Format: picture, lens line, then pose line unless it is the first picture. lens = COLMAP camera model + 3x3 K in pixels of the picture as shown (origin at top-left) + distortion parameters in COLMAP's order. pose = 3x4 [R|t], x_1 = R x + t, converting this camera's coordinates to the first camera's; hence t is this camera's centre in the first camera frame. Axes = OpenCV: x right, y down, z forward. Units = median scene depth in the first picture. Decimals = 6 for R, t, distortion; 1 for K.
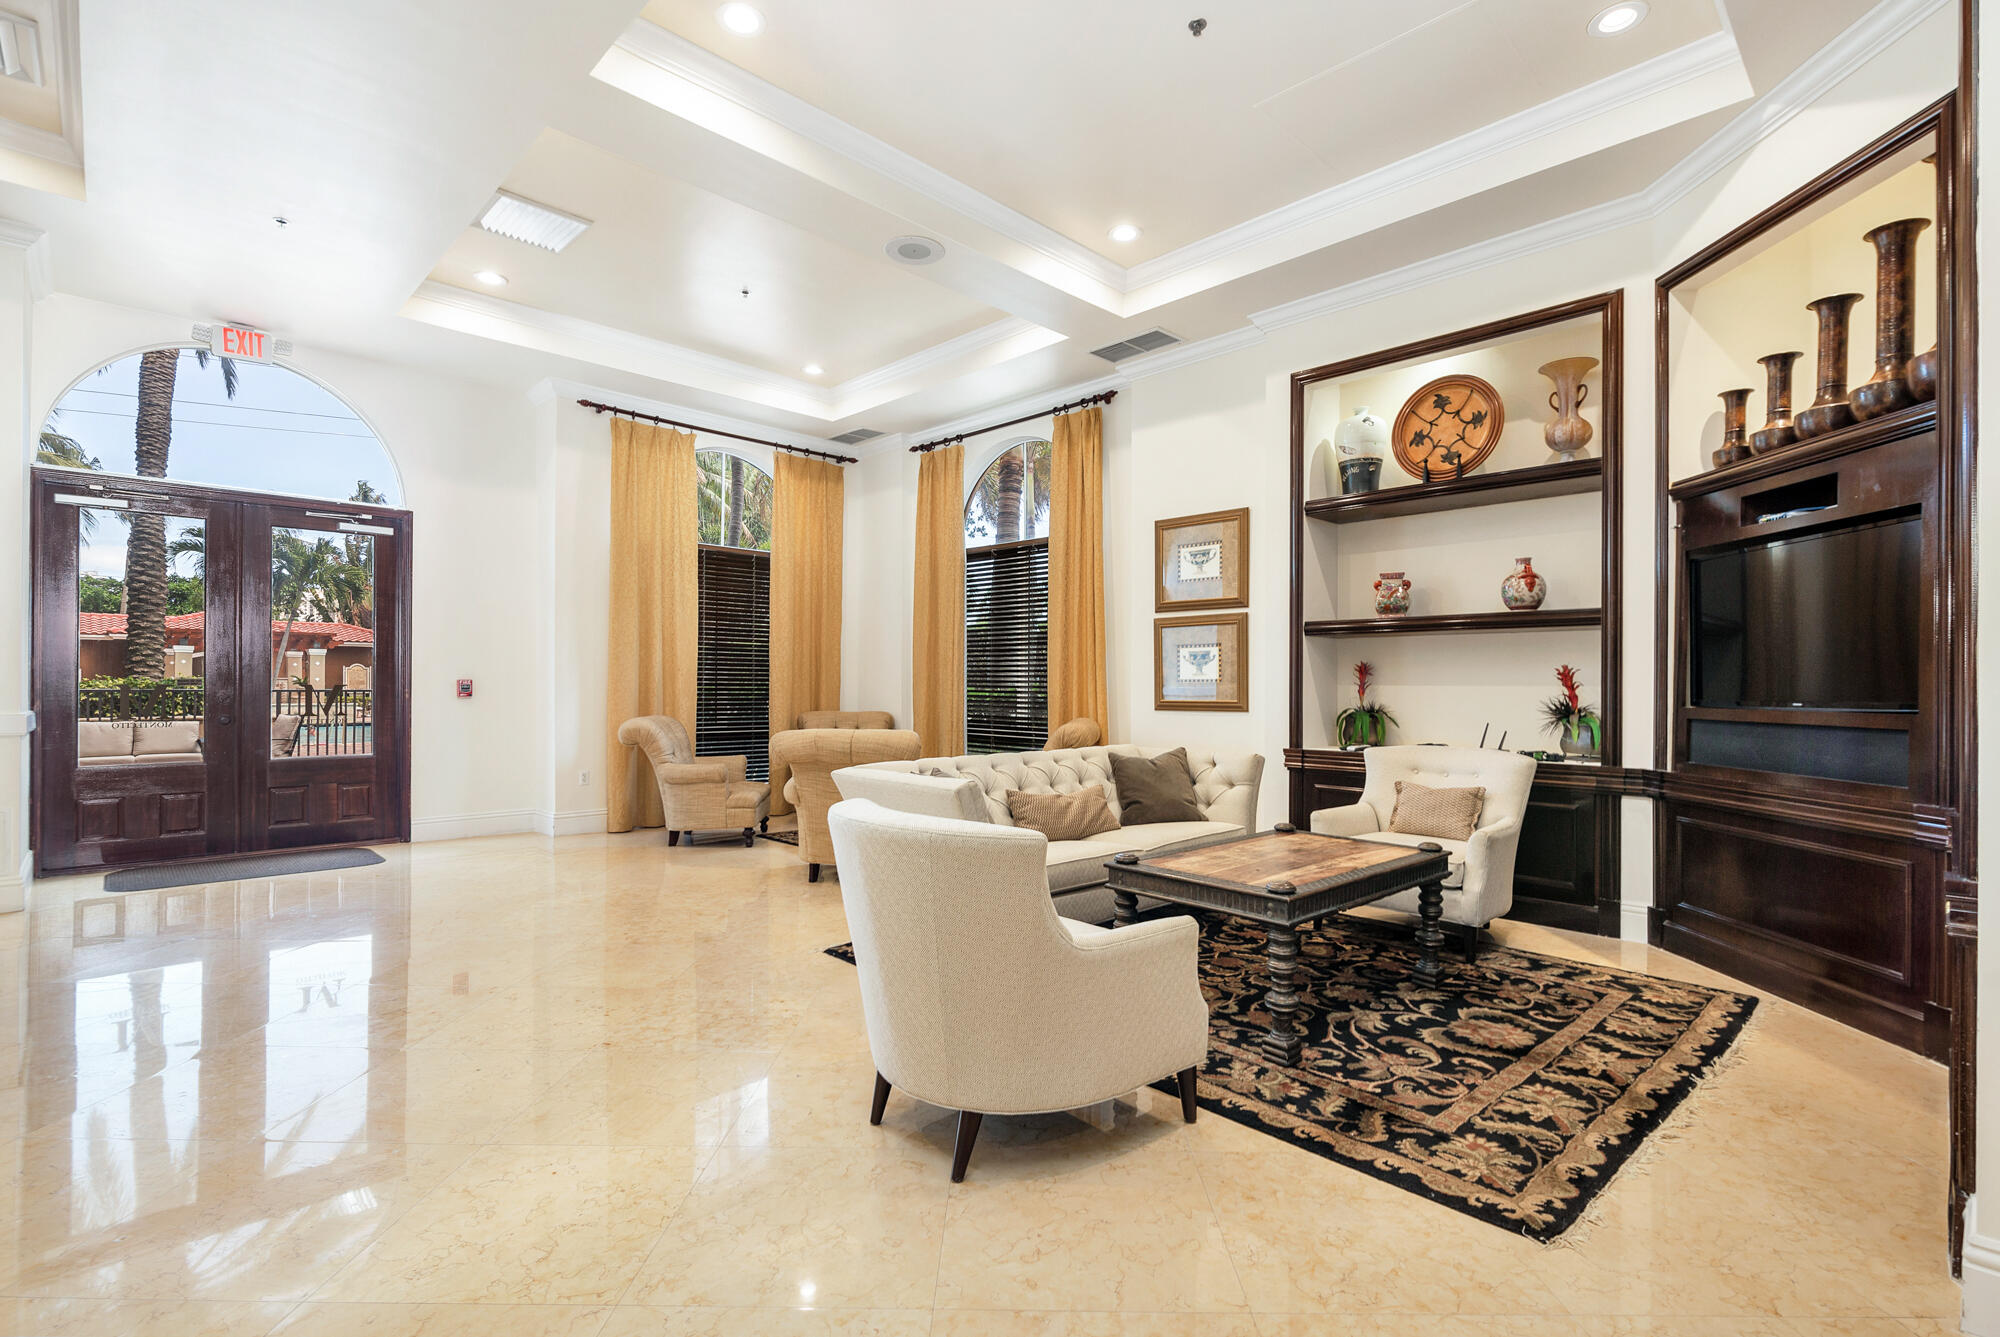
lens RADIAL K [[918.1, 0, 1000.6], [0, 918.1, 681.1], [0, 0, 1]] dist [0.001514, -0.000689]
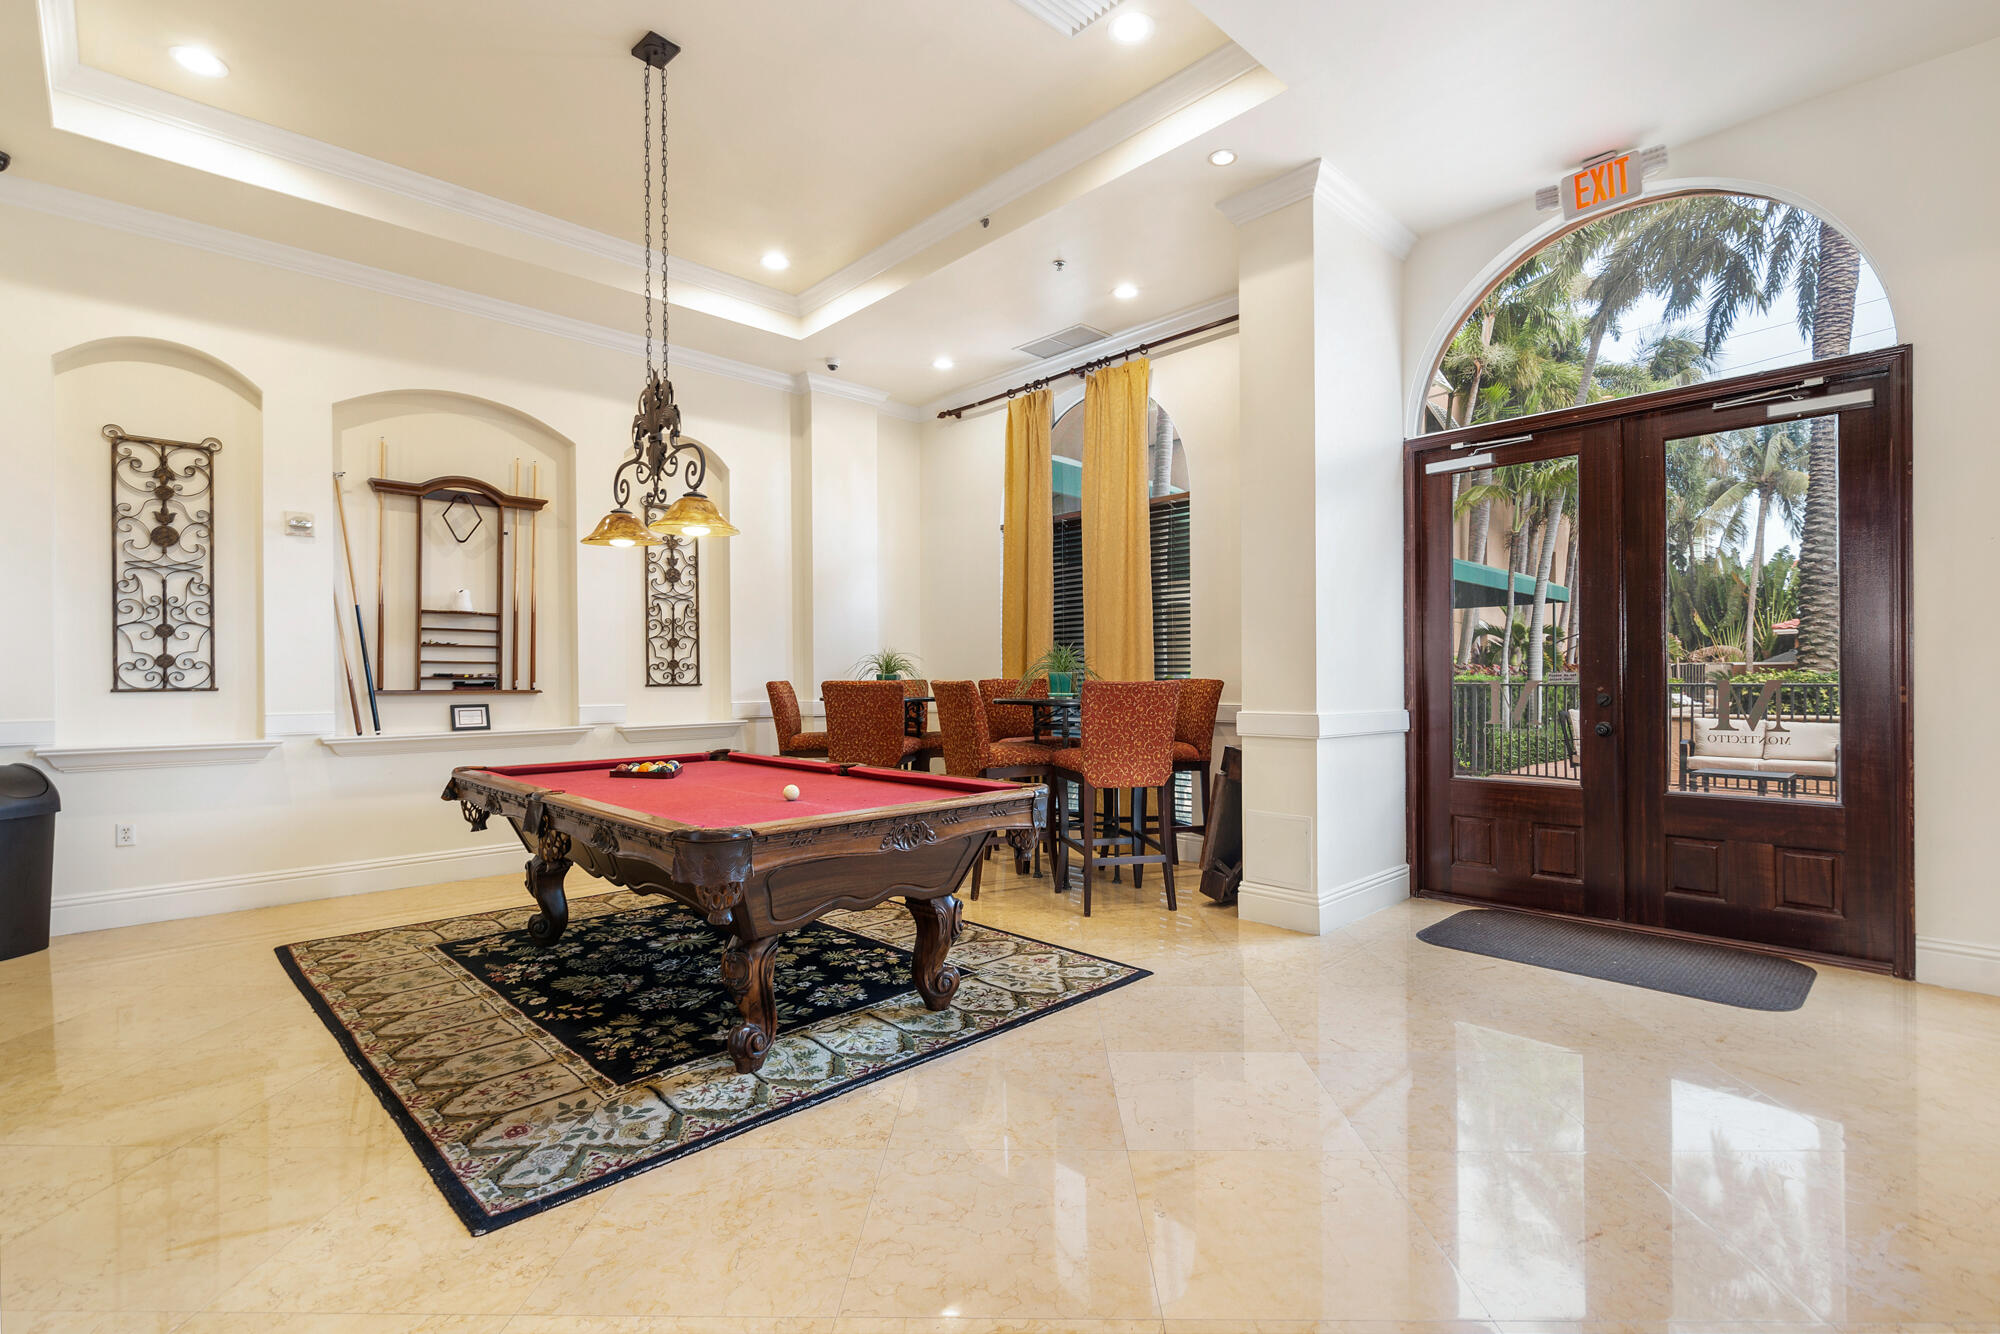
lens RADIAL K [[918.1, 0, 1000.4], [0, 918.1, 678.8], [0, 0, 1]] dist [0.001514, -0.000689]
pose [[-0.006195, -0.004670, -0.999970, -0.121487], [0.010020, 0.999939, -0.004732, 0.001673], [0.999931, -0.010049, -0.006148, 0.497456]]
